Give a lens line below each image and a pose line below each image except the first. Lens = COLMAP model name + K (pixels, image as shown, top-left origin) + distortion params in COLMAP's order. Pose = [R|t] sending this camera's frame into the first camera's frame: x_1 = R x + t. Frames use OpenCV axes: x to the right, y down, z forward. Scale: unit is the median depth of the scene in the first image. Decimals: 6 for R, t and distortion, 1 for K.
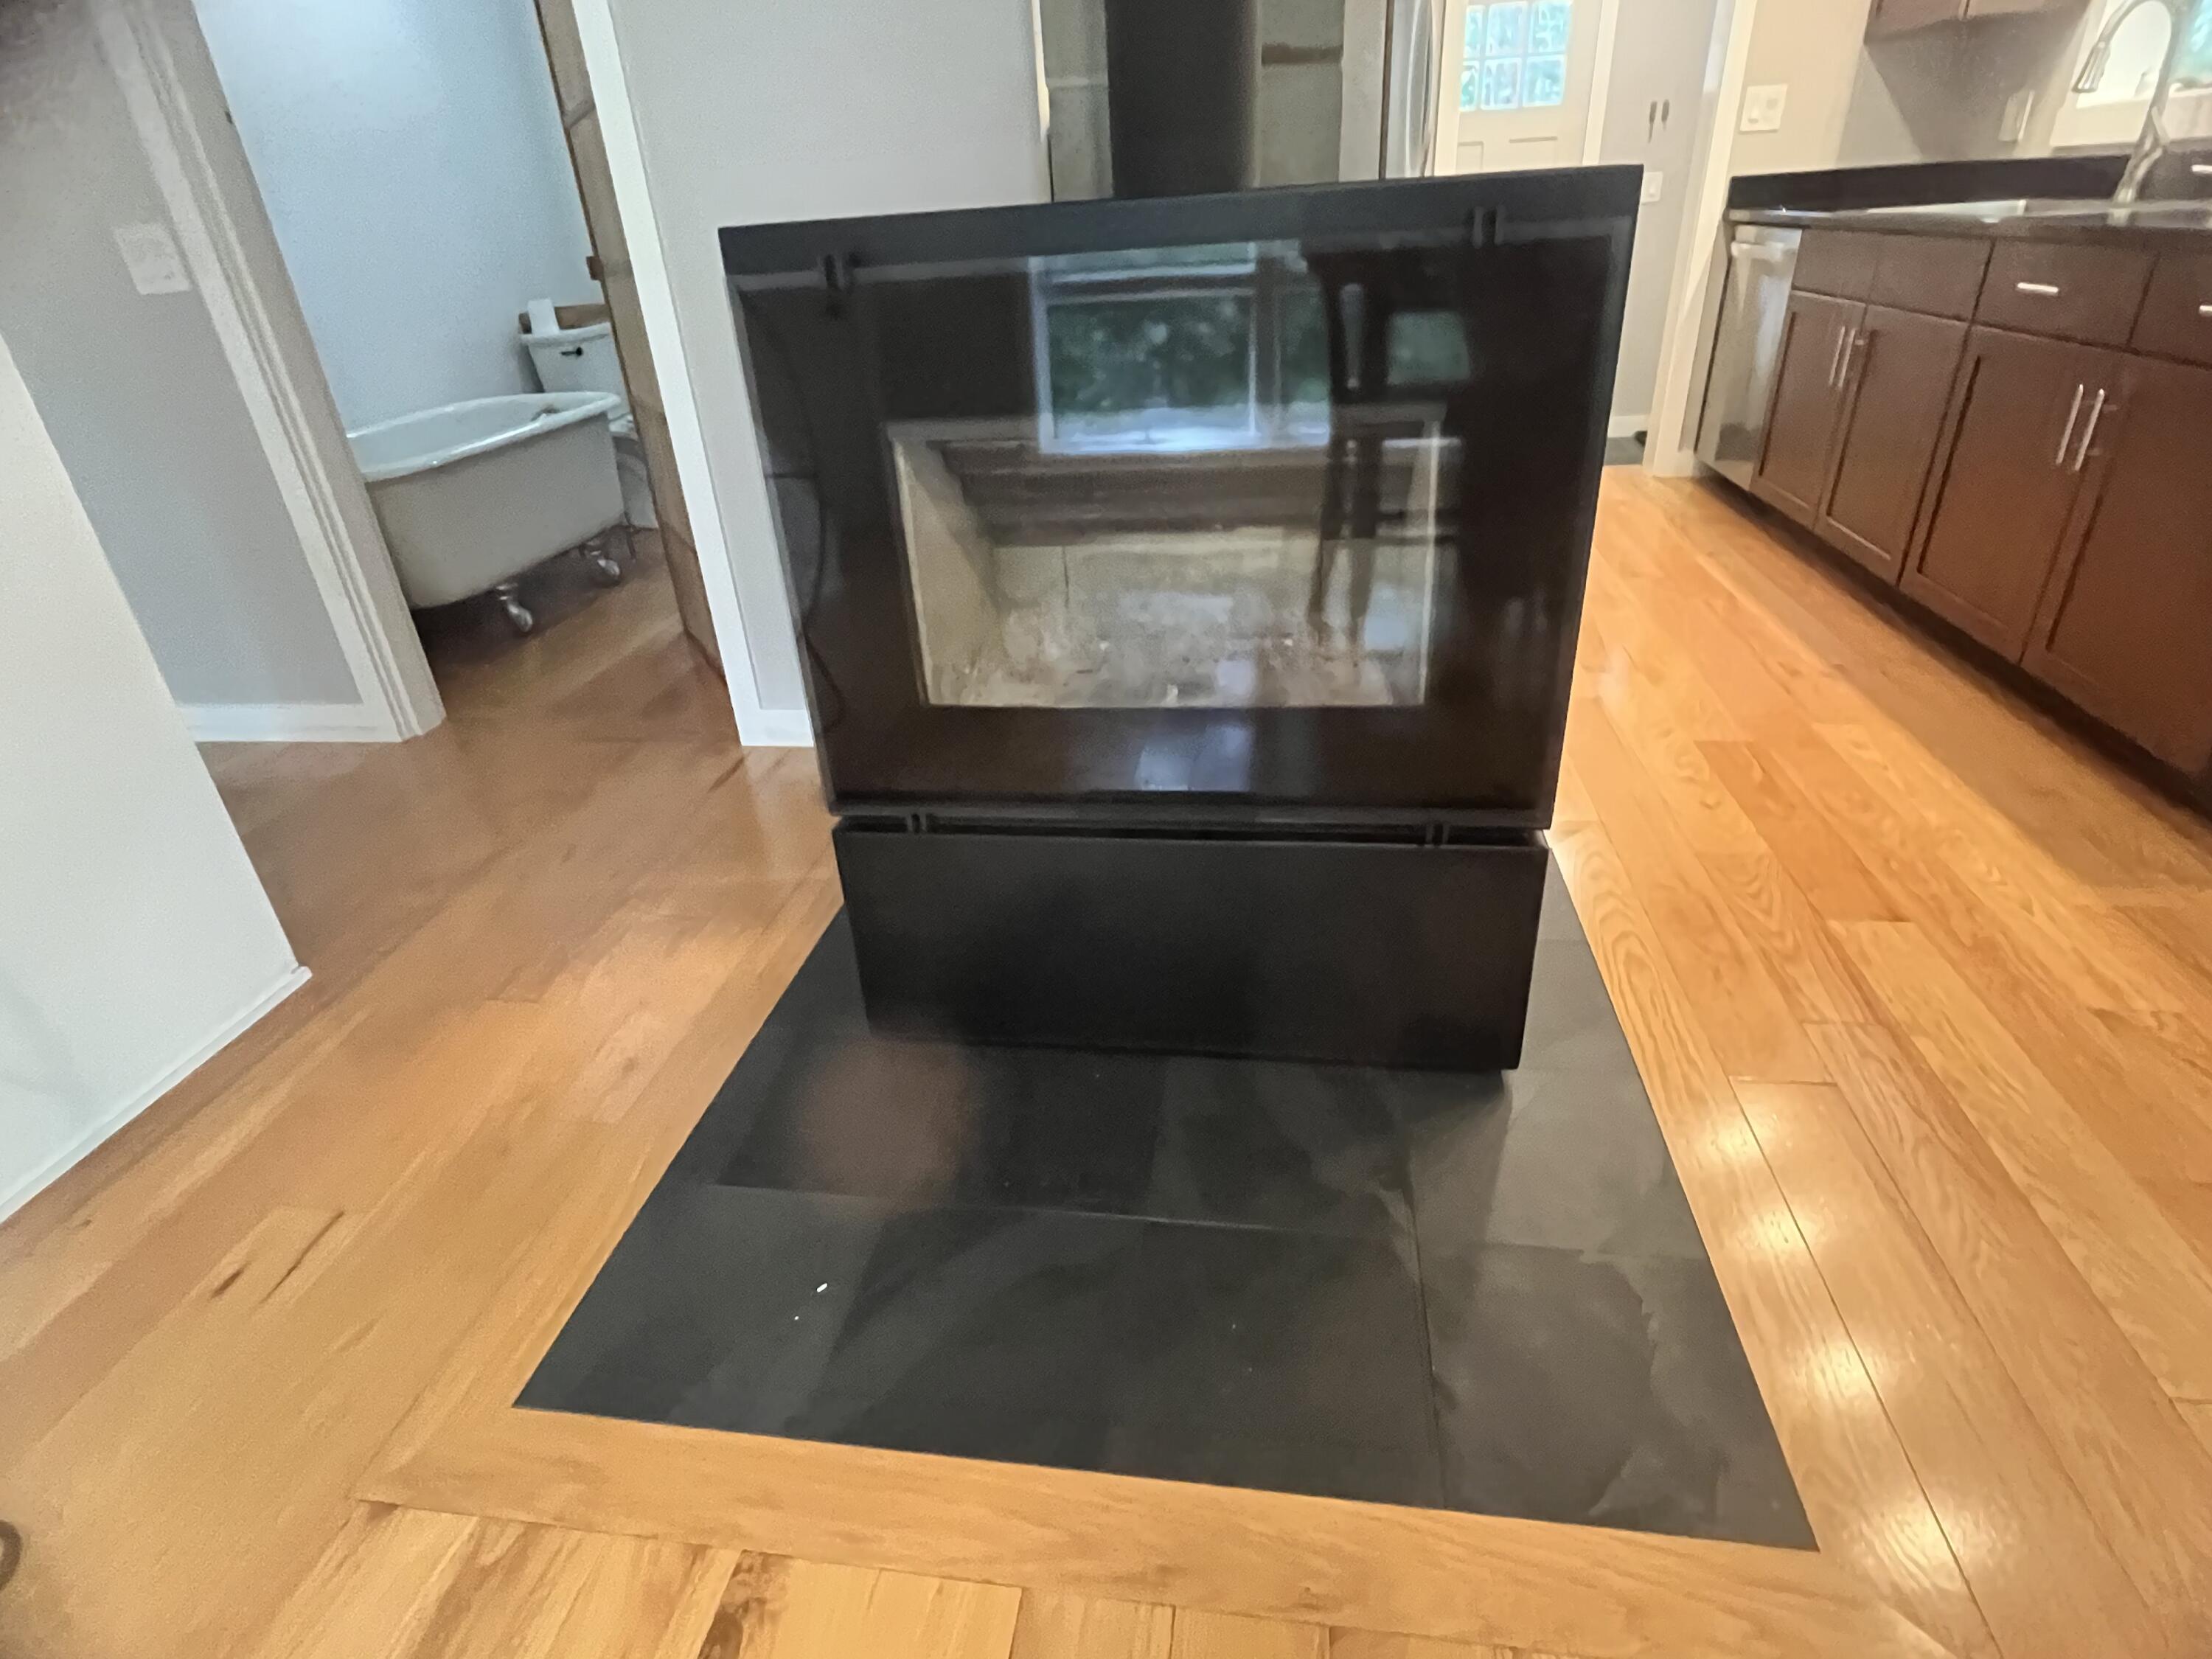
lens RADIAL K [[1135.9, 0, 1106.0], [0, 1135.9, 829.5], [0, 0, 1]] dist [-0.002808, -0.000840]
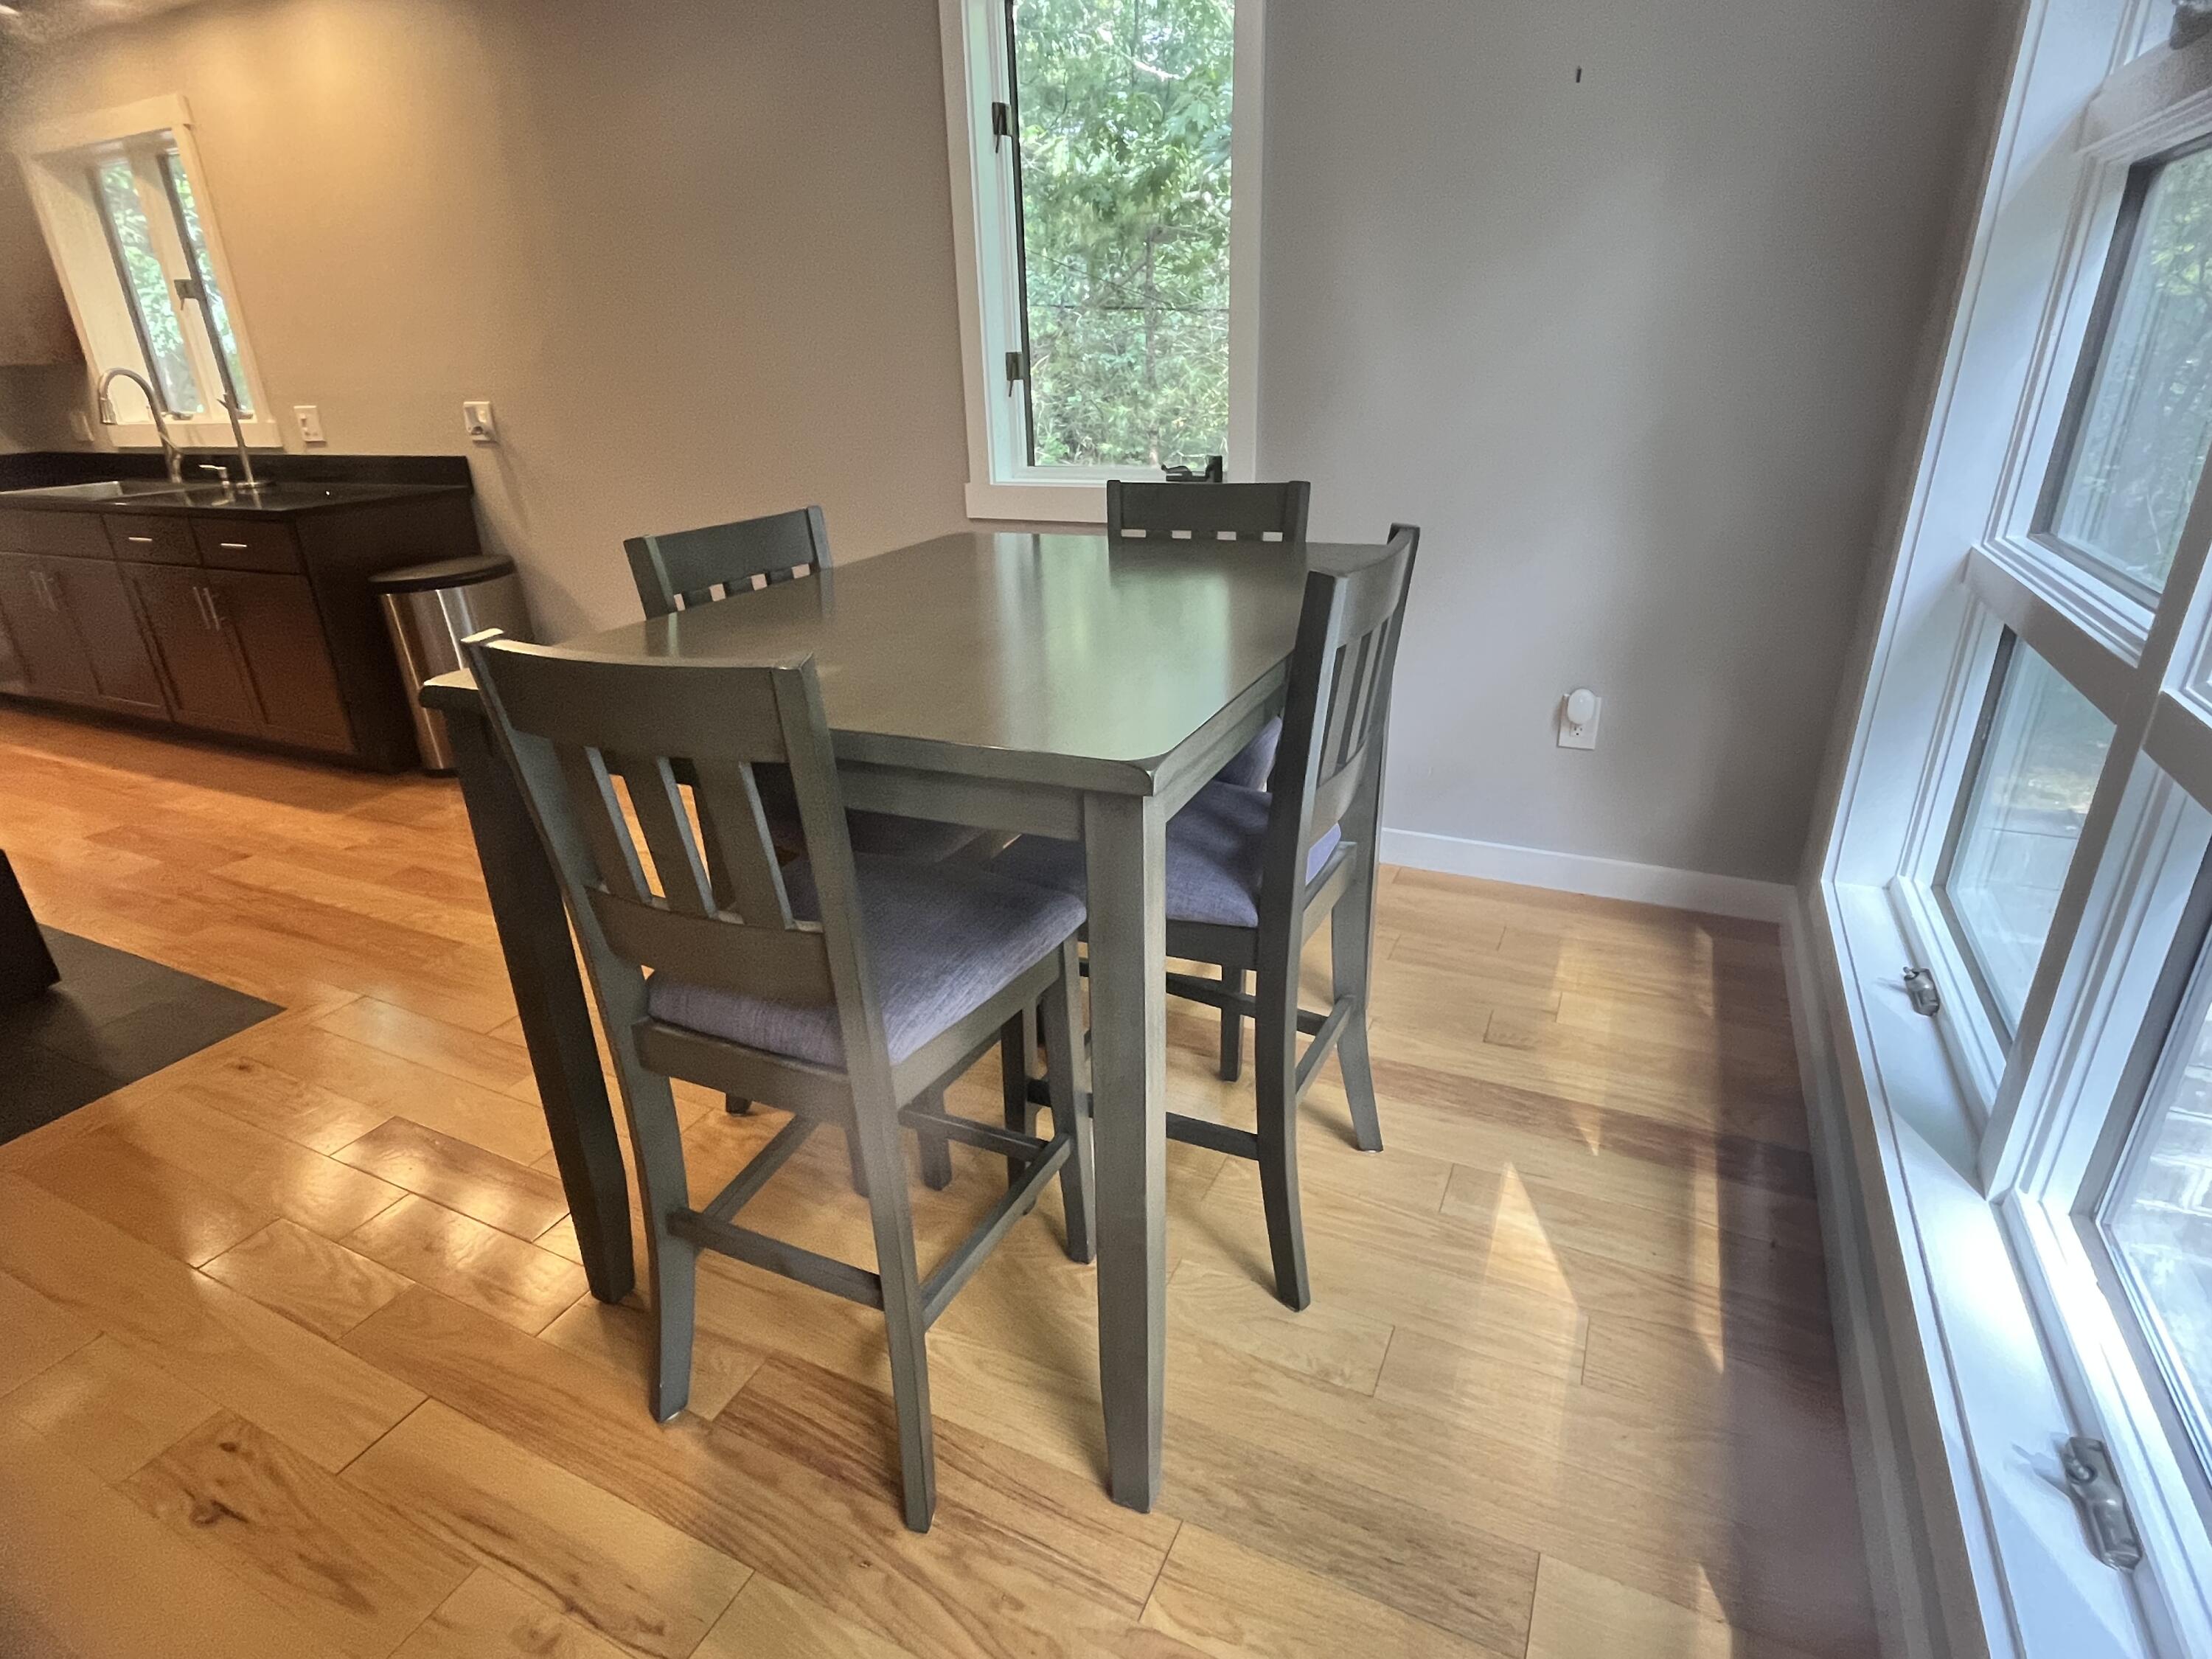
lens RADIAL K [[1135.9, 0, 1106.0], [0, 1135.9, 829.5], [0, 0, 1]] dist [-0.002808, -0.000840]
pose [[0.294867, -0.322007, 0.899647, -0.470443], [0.467807, 0.869606, 0.157927, 0.346067], [-0.833192, 0.374294, 0.407056, -0.819395]]
